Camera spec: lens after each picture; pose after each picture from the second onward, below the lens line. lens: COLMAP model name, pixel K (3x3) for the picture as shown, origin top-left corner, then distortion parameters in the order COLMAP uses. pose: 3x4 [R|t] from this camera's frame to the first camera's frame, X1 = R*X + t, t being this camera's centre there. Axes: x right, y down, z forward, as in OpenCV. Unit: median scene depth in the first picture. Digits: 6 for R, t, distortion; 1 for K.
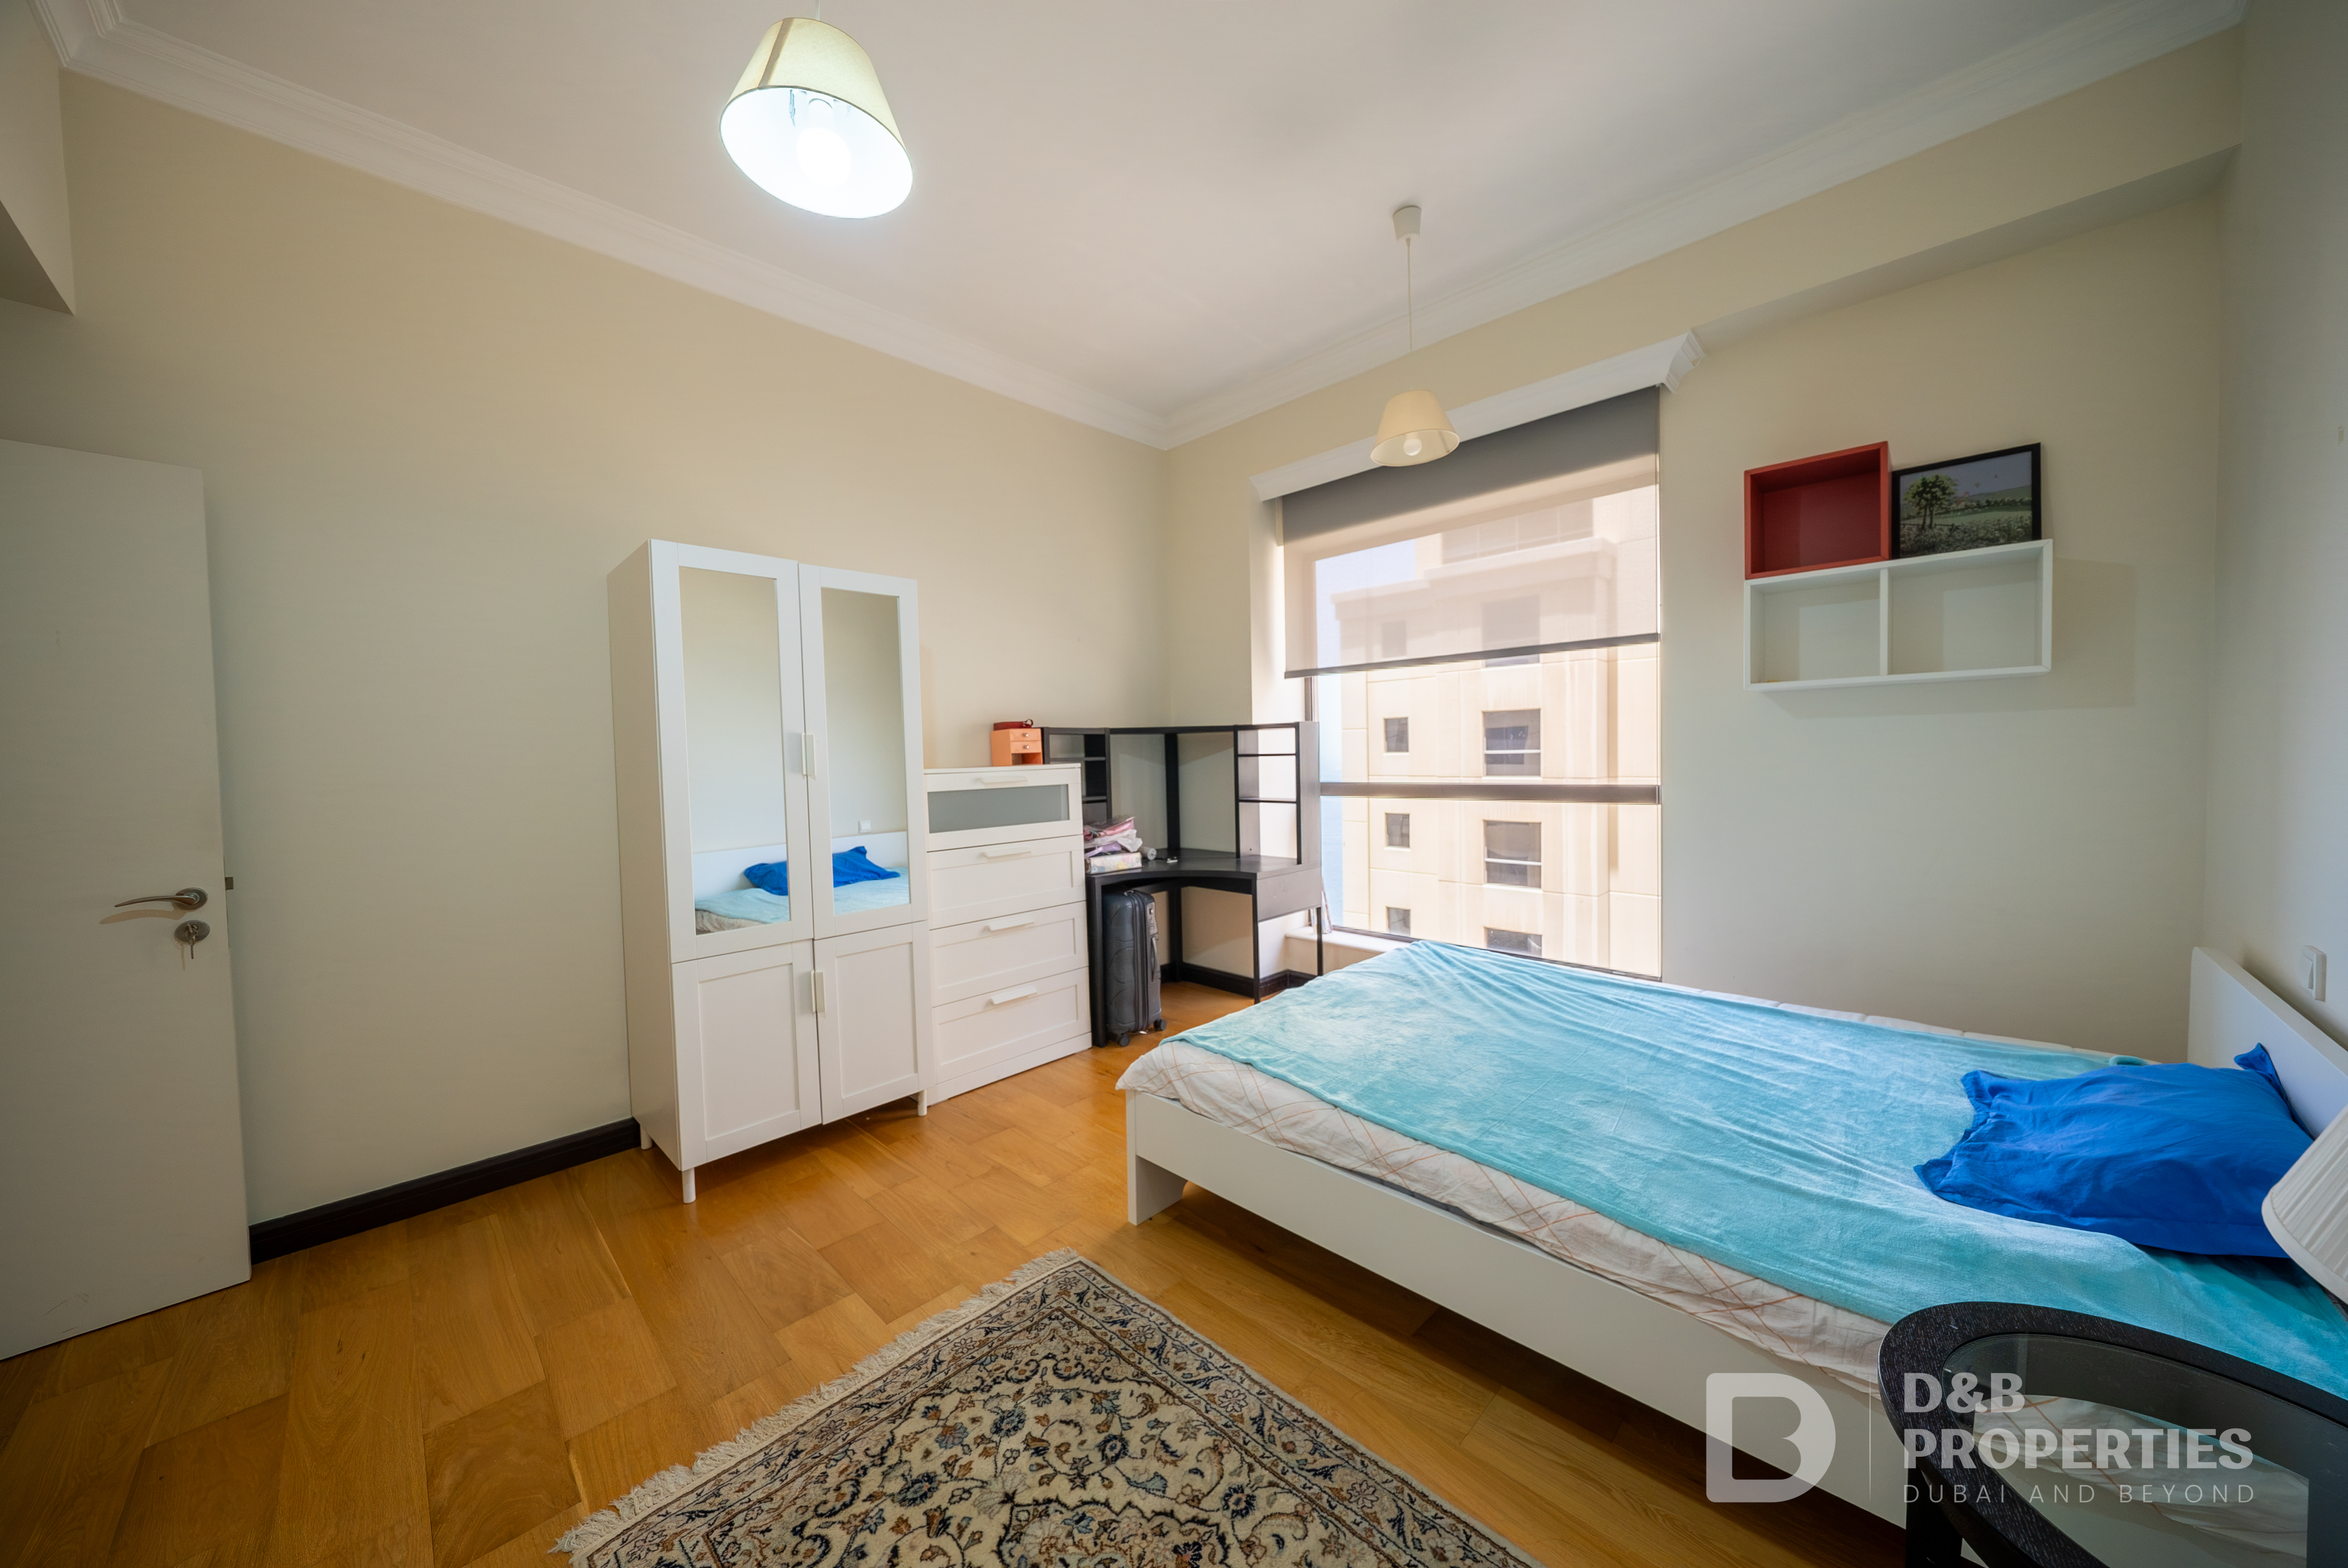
lens RADIAL K [[801.9, 0, 1191.7], [0, 801.9, 776.6], [0, 0, 1]] dist [-0.003978, -0.000470]
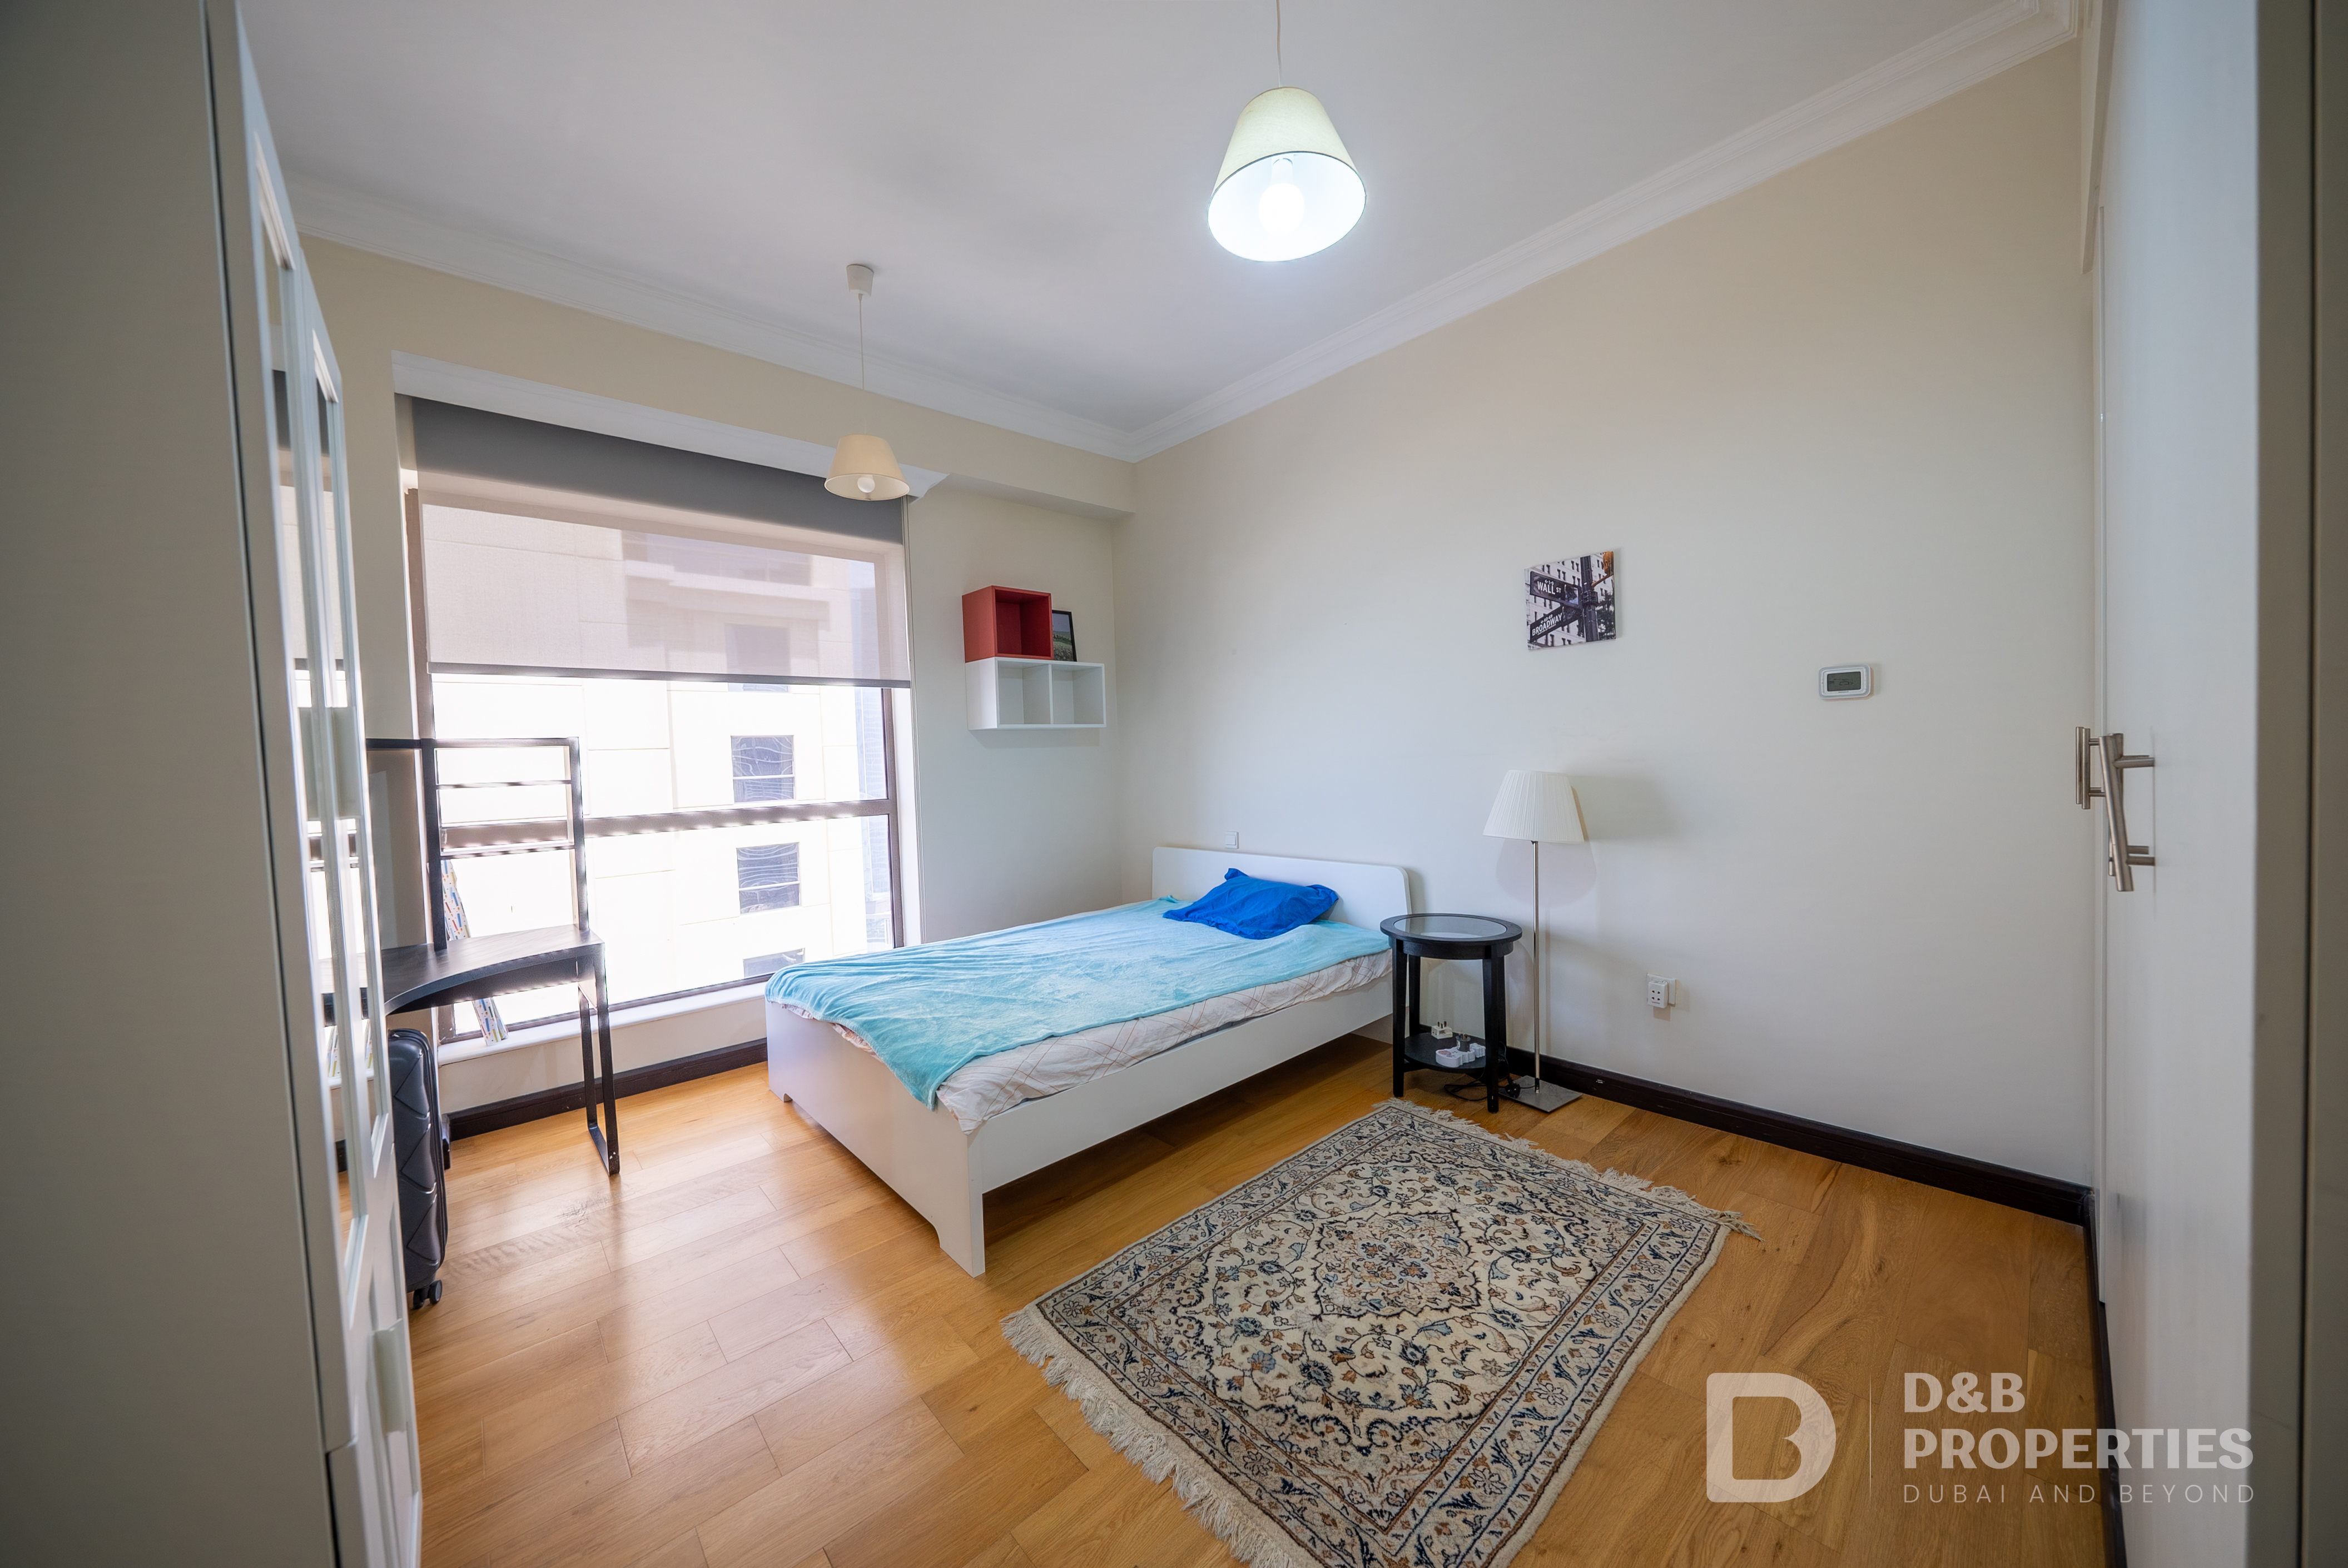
lens RADIAL K [[801.9, 0, 1164.5], [0, 801.9, 785.9], [0, 0, 1]] dist [-0.003978, -0.000470]
pose [[0.072088, -0.016705, 0.997258, -1.423645], [0.068399, 0.997589, 0.011766, 0.007800], [-0.995050, 0.067363, 0.073057, 1.016930]]
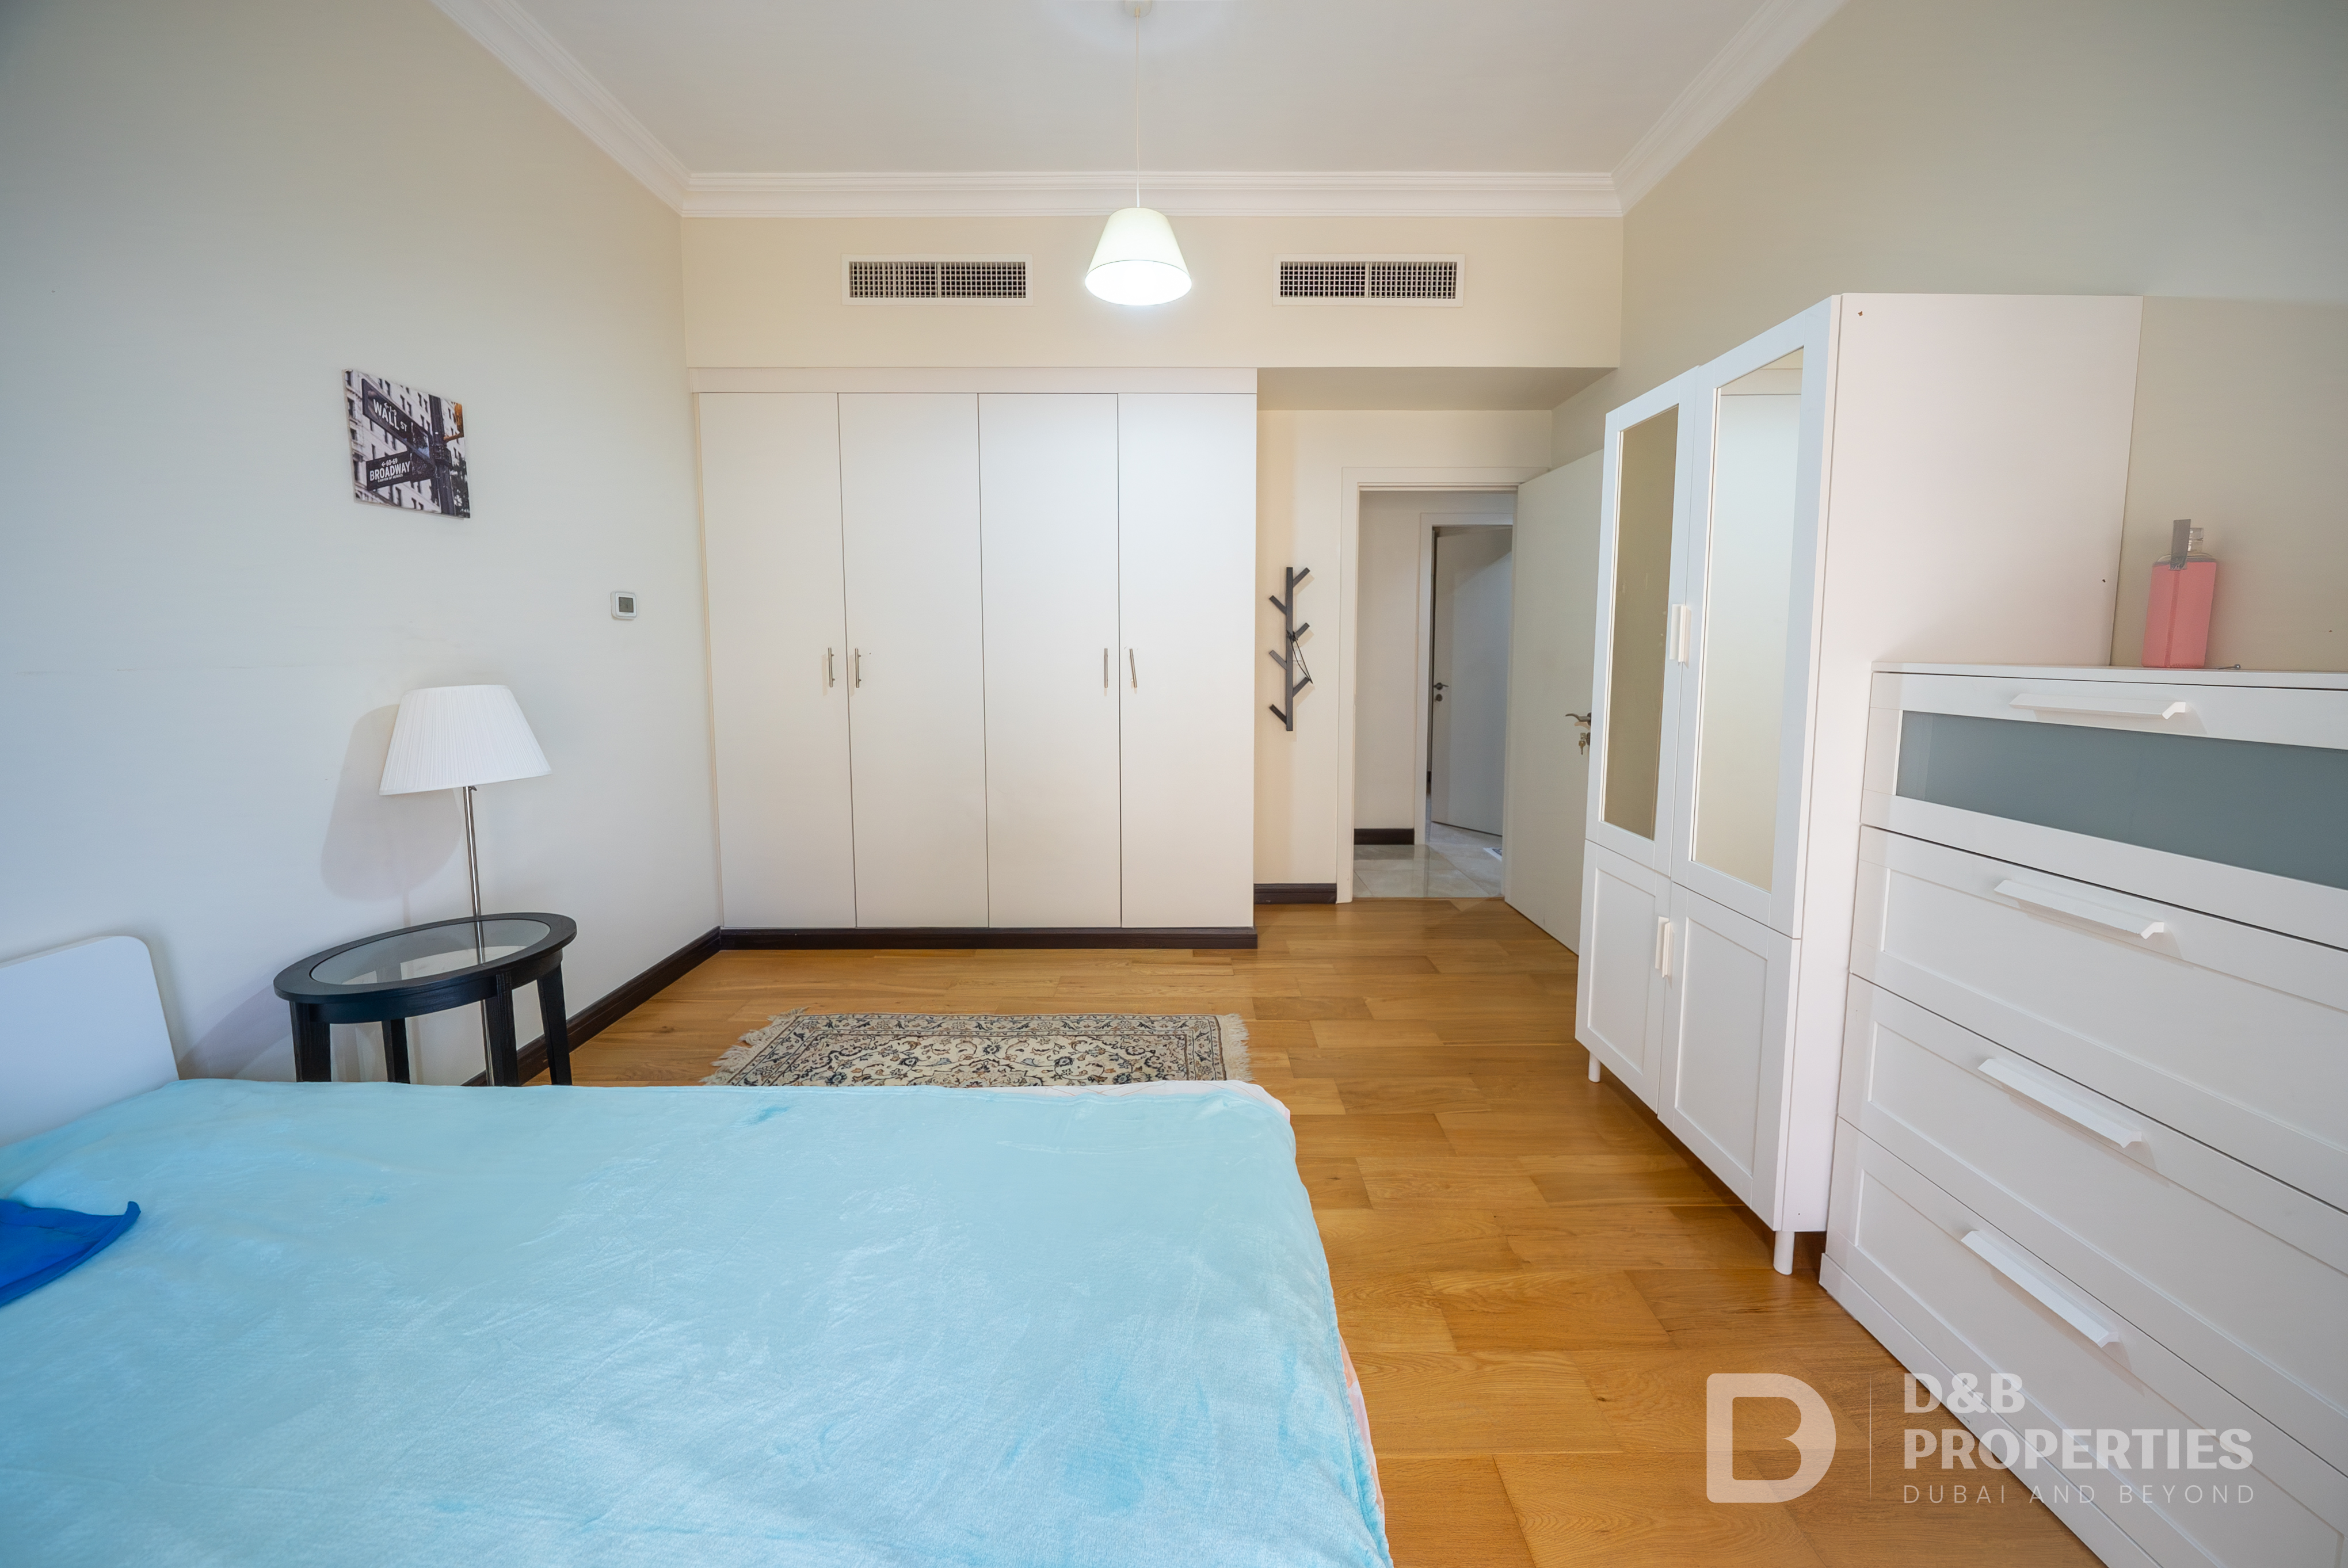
lens RADIAL K [[802.0, 0, 1180.8], [0, 802.0, 722.5], [0, 0, 1]] dist [-0.003978, -0.000470]
pose [[-0.712539, 0.088310, -0.696052, 0.639675], [-0.005872, 0.991262, 0.131776, -0.070617], [0.701607, 0.097983, -0.705795, 2.077597]]
